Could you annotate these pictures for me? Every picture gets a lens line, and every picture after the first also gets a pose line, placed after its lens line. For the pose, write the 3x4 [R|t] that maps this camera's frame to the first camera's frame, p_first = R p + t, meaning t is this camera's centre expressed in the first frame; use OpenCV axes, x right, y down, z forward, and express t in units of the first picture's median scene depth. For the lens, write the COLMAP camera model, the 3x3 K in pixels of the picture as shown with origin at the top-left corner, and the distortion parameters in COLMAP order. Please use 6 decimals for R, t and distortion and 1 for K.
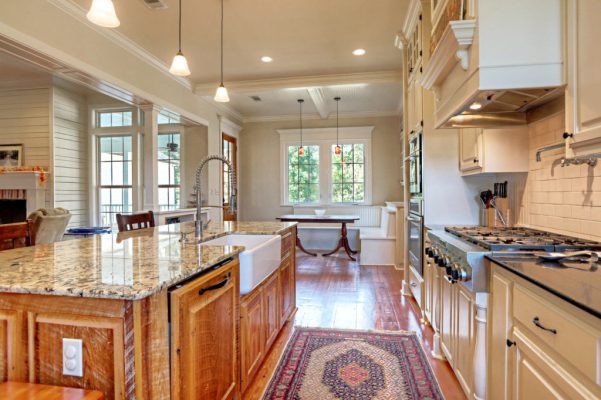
lens RADIAL K [[301.1, 0, 300.7], [0, 301.1, 197.0], [0, 0, 1]] dist [0.000268, 0.000117]
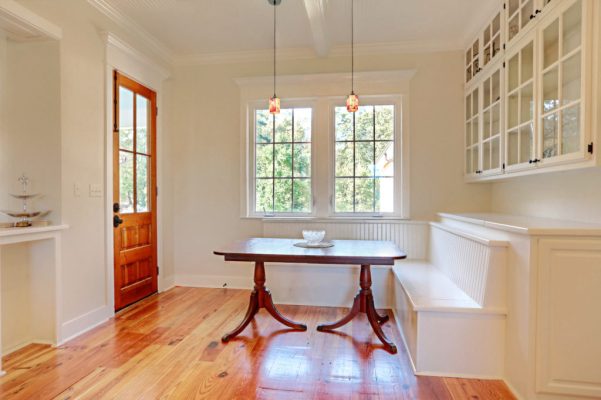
lens RADIAL K [[301.1, 0, 300.7], [0, 301.1, 197.0], [0, 0, 1]] dist [0.000268, 0.000117]
pose [[0.999473, 0.007346, 0.031620, 0.026617], [-0.007062, 0.999934, -0.009080, -0.004980], [-0.031685, 0.008852, 0.999459, 0.481031]]
